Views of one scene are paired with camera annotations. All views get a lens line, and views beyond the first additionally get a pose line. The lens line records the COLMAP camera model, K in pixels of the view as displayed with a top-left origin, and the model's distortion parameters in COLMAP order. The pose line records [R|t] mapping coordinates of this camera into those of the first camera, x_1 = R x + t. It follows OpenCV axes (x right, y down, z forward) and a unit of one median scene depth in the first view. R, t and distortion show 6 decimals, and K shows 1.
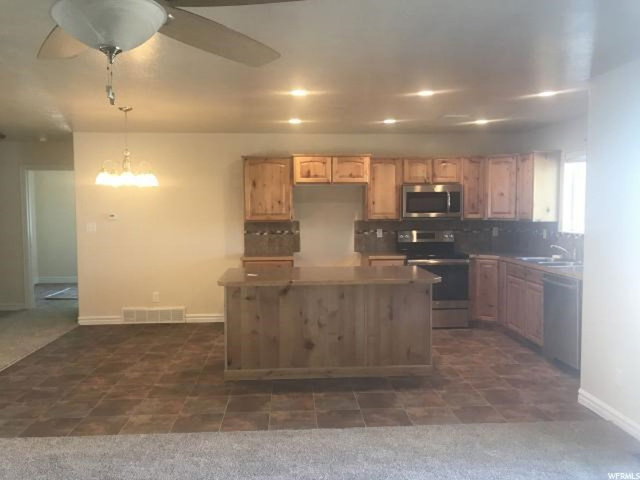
lens RADIAL K [[523.9, 0, 319.9], [0, 523.9, 230.0], [0, 0, 1]] dist [0.037644, -0.009092]
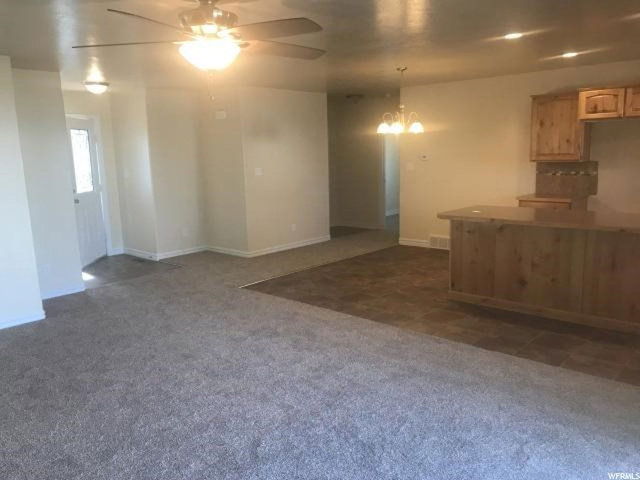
lens RADIAL K [[516.5, 0, 320.0], [0, 516.5, 251.7], [0, 0, 1]] dist [0.002239, 0.007885]
pose [[0.690493, 0.123415, -0.712733, 0.323854], [-0.007534, 0.986511, 0.163523, -0.005376], [0.723300, -0.107542, 0.682109, 0.004487]]
